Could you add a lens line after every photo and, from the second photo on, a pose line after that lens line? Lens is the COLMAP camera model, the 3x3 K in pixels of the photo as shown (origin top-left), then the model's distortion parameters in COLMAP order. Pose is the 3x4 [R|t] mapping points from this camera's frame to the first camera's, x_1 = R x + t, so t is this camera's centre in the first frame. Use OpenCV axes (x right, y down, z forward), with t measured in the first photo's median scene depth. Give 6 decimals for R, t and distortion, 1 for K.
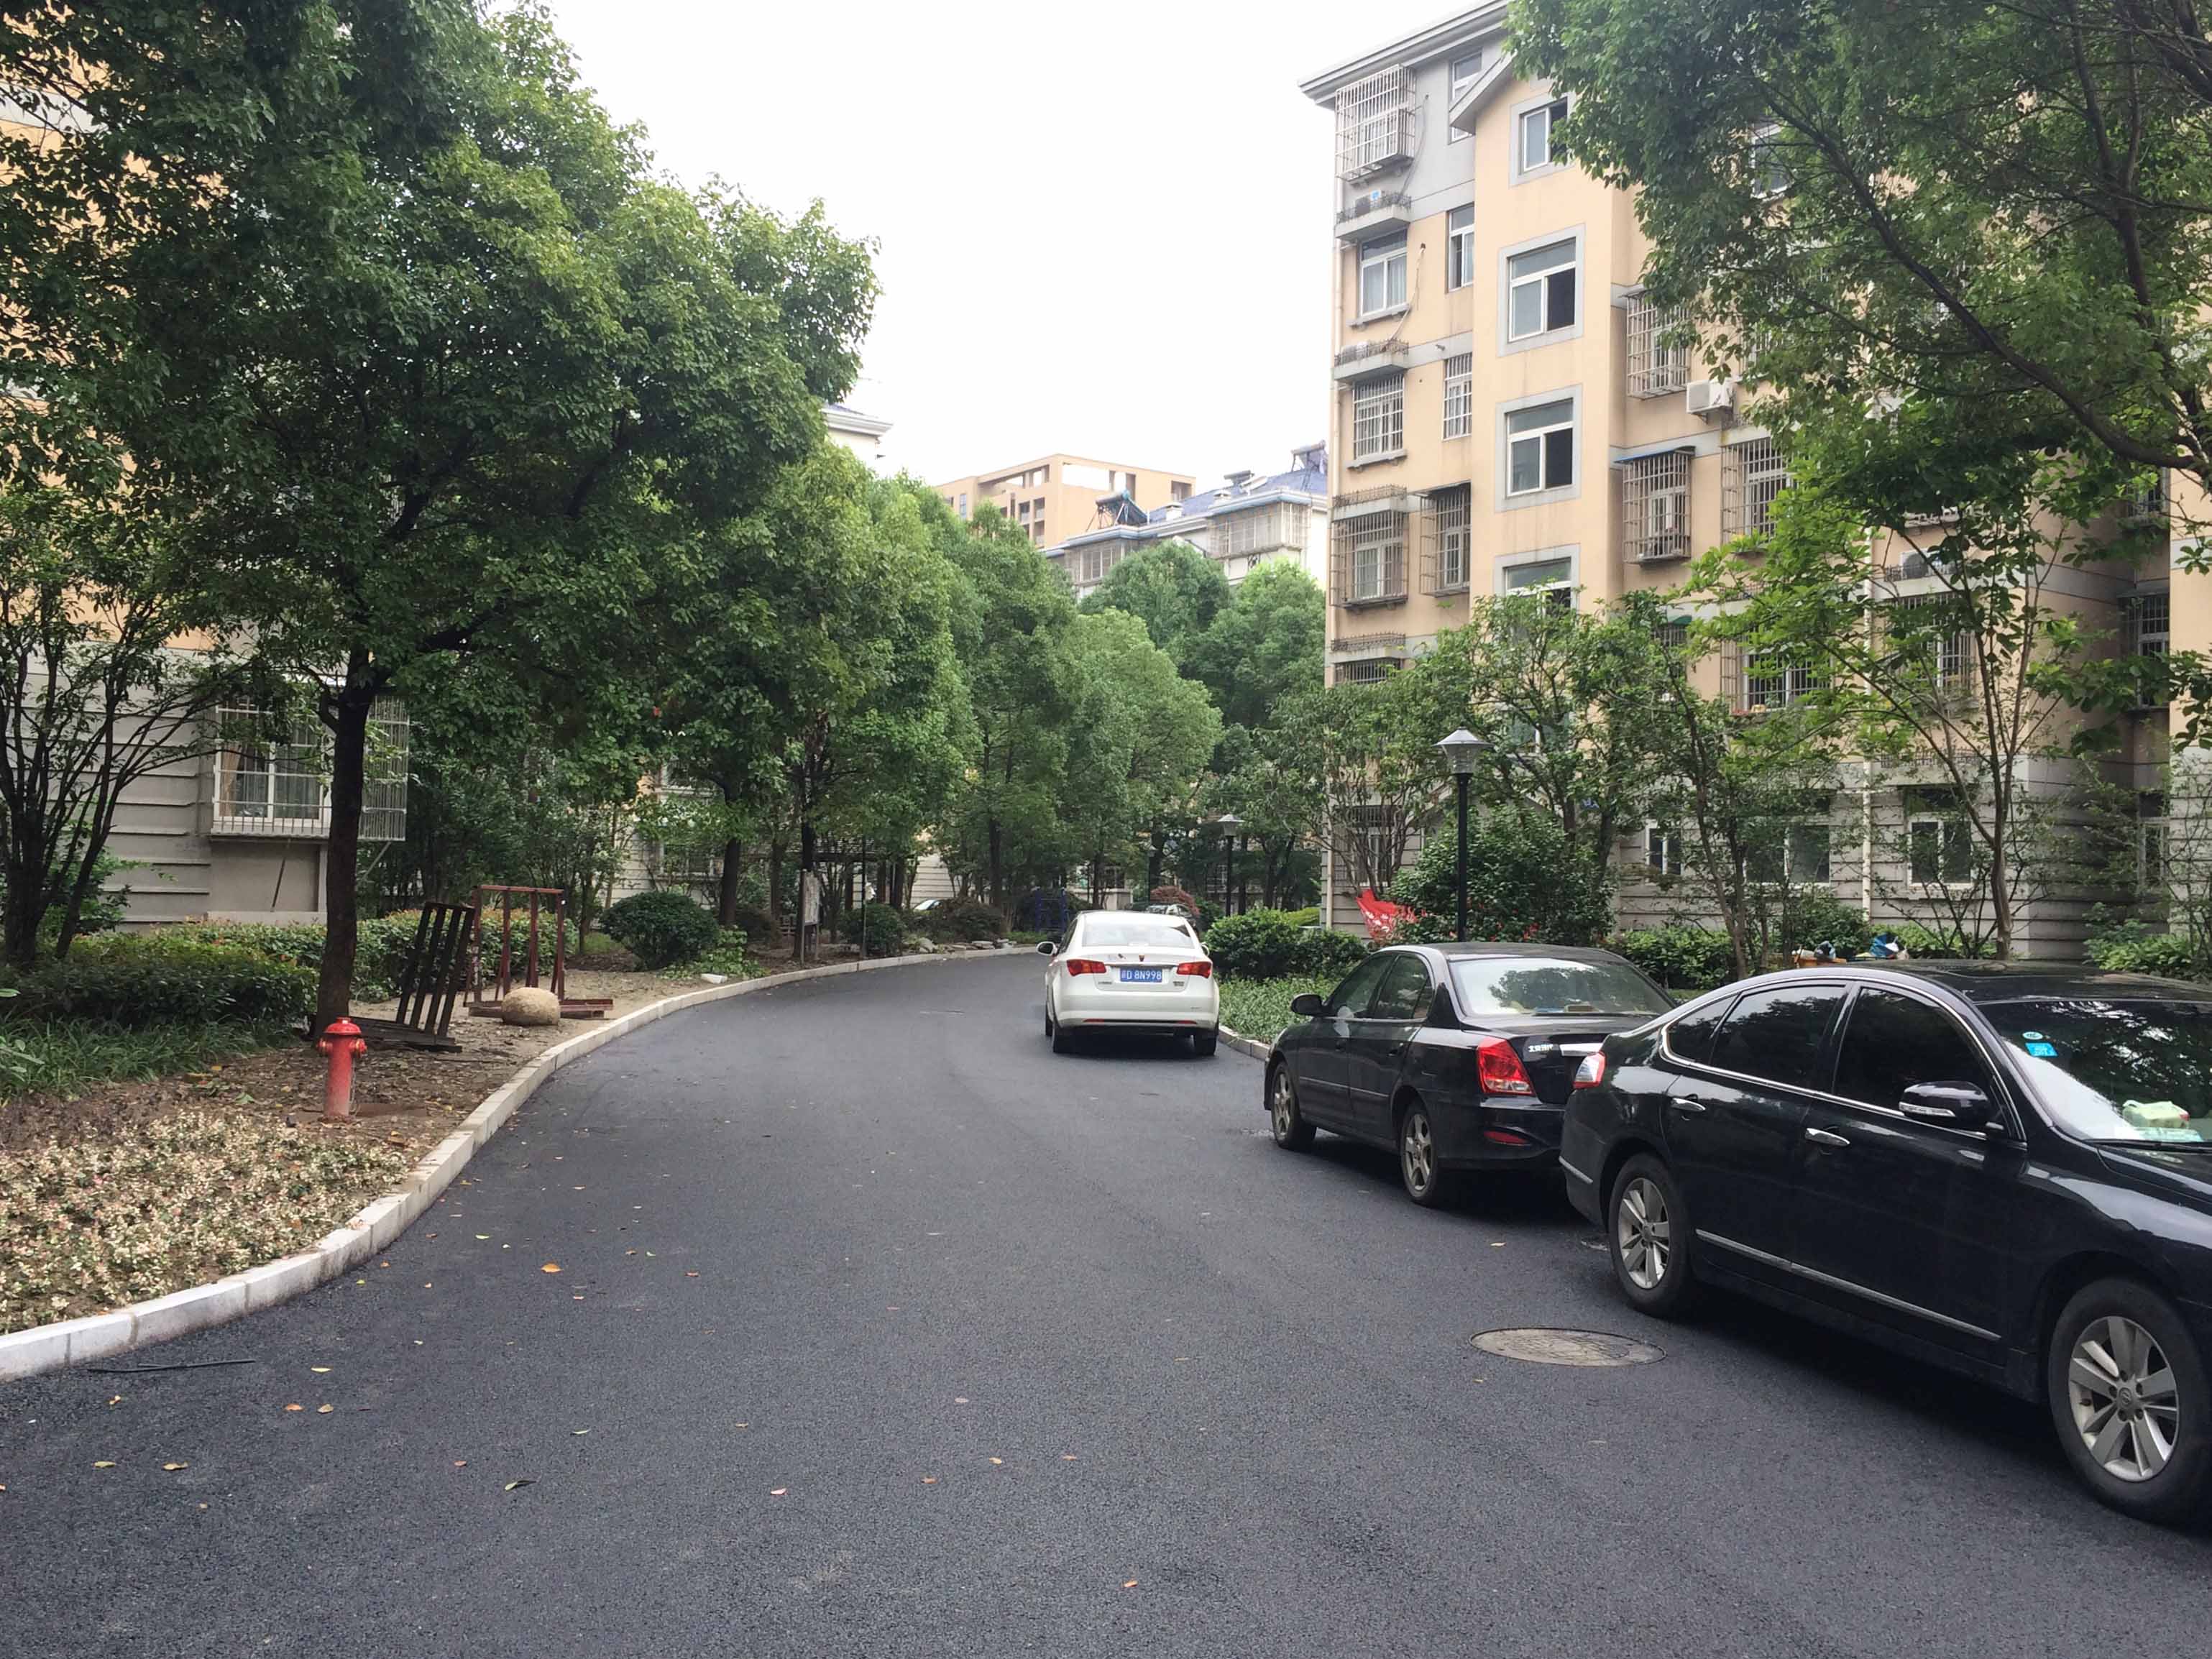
lens RADIAL K [[1959.6, 0, 1106.9], [0, 1959.6, 833.1], [0, 0, 1]] dist [0.013152, 0.002998]
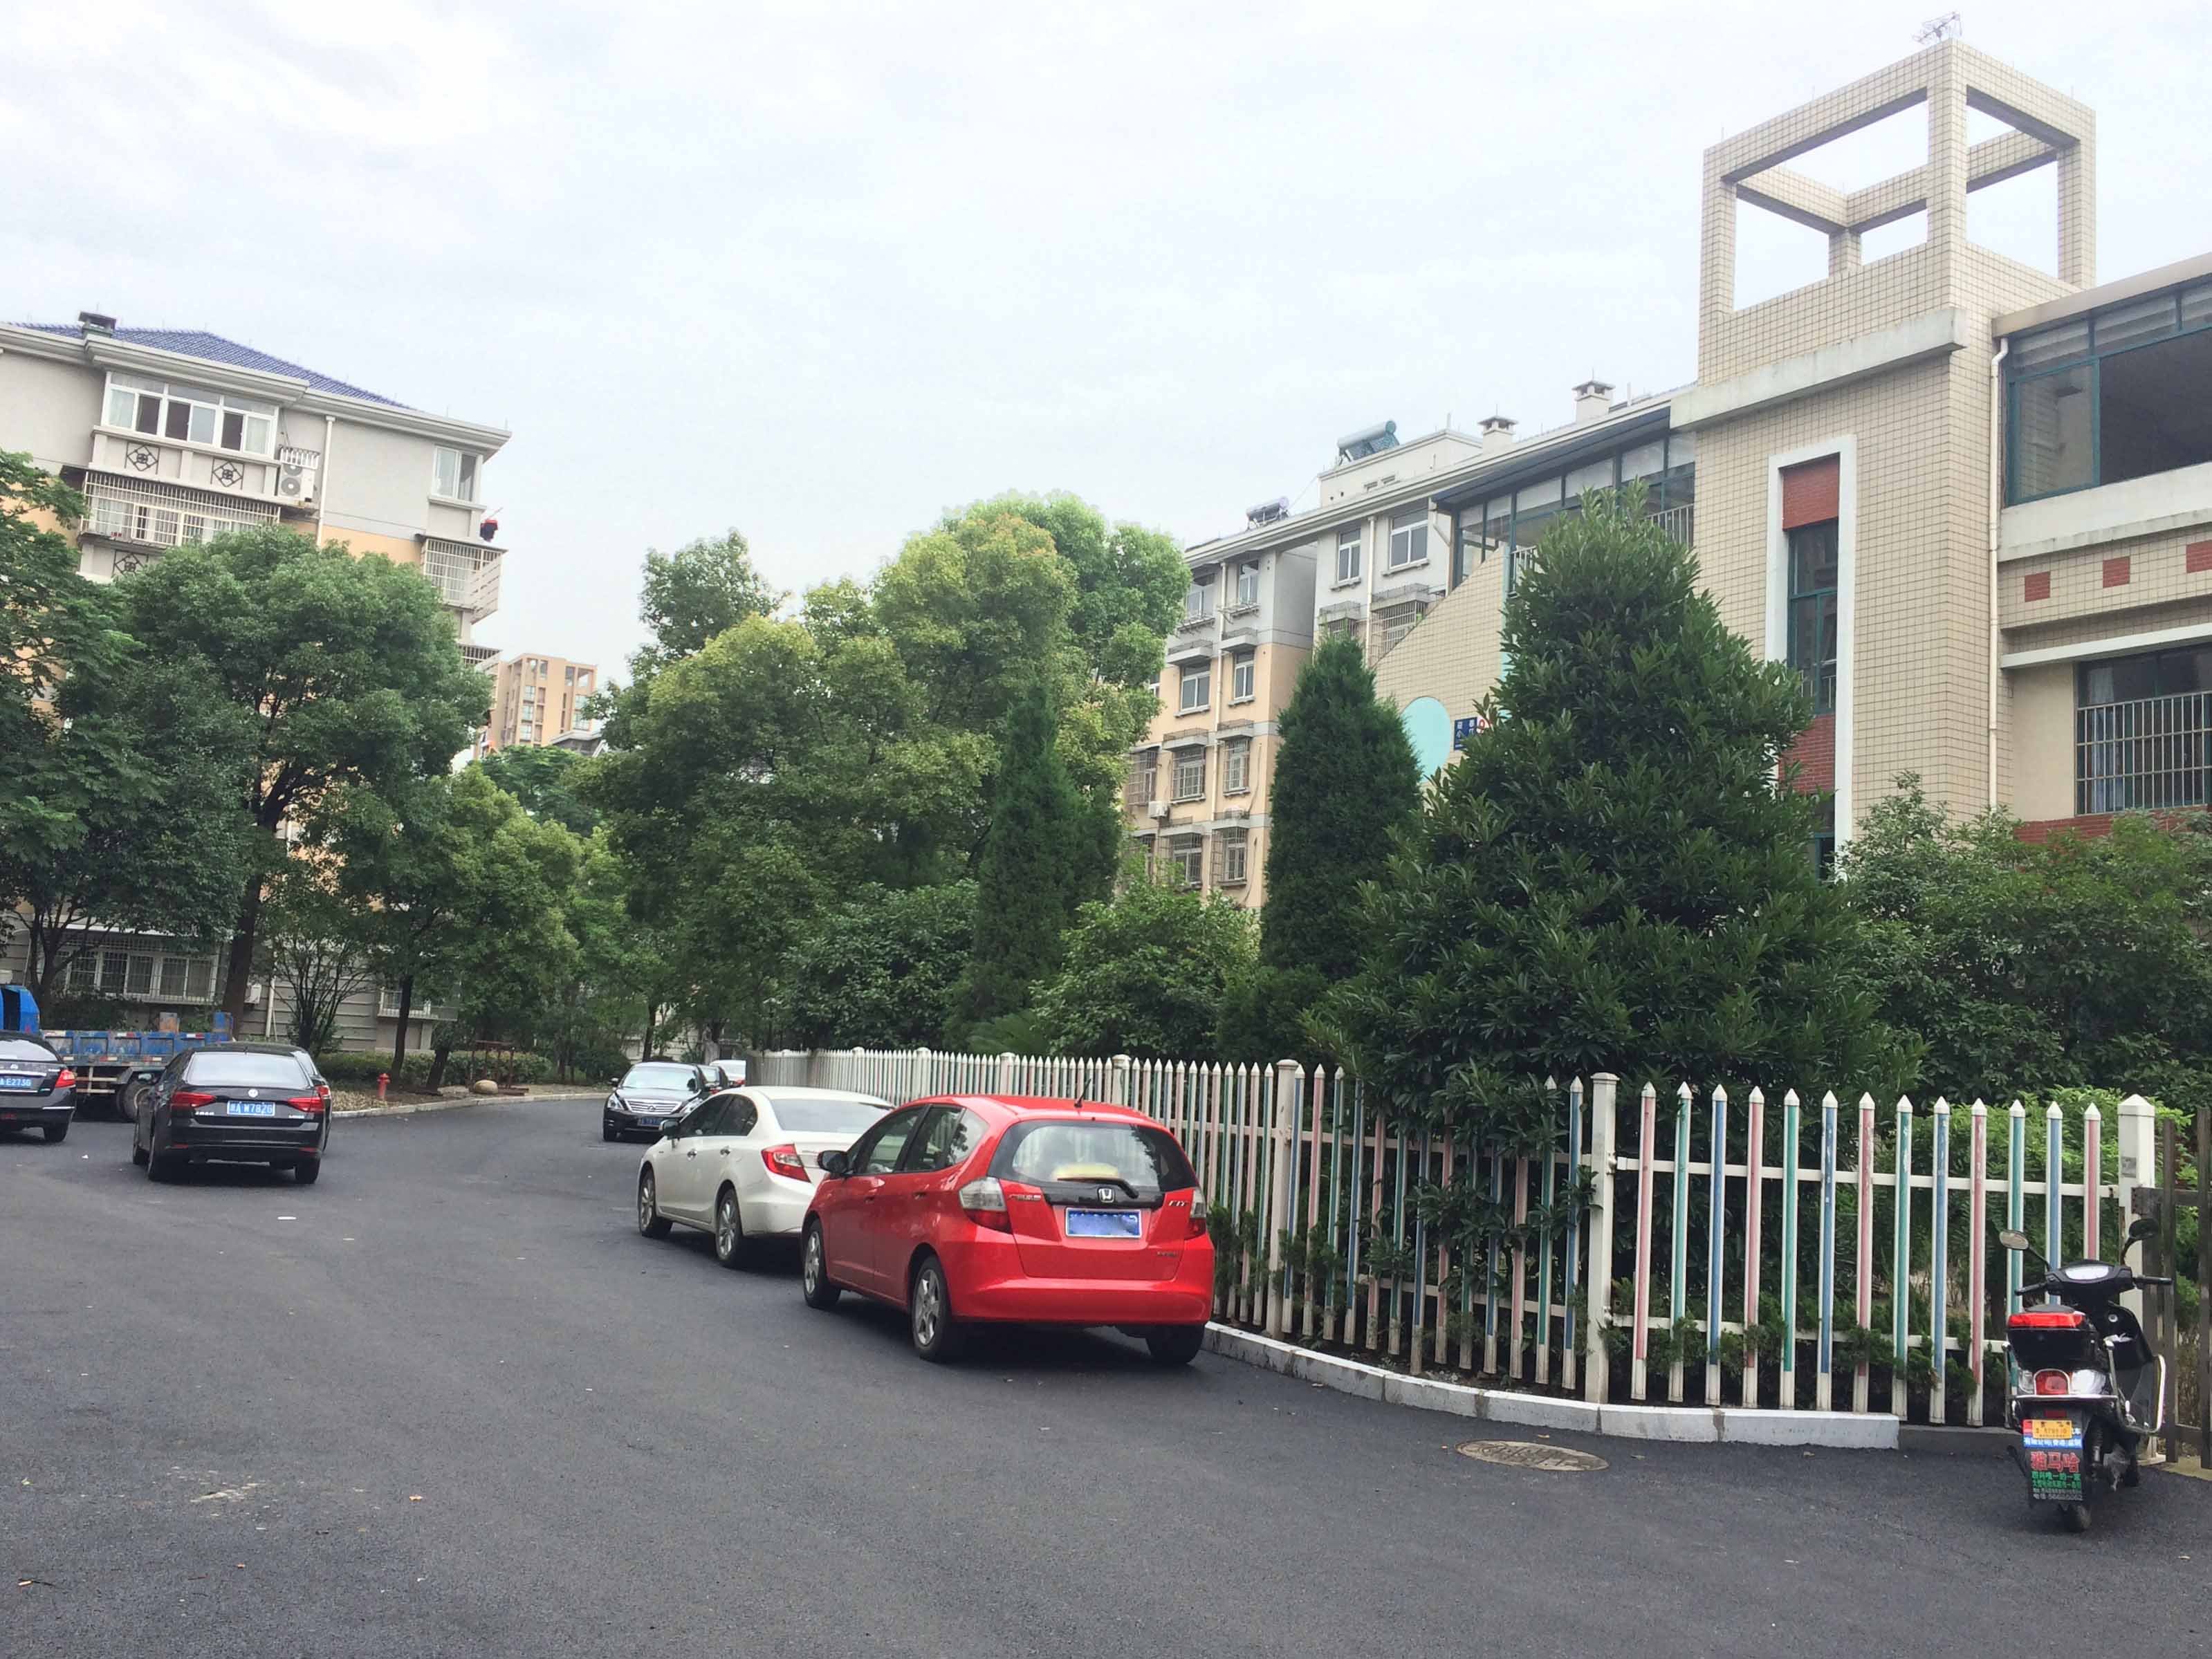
lens RADIAL K [[1959.5, 0, 1104.6], [0, 1959.5, 830.8], [0, 0, 1]] dist [0.013152, 0.002998]
pose [[0.993184, 0.028503, -0.113014, 1.169395], [-0.039591, 0.994486, -0.097109, -0.046449], [0.109623, 0.100921, 0.988837, -2.196322]]
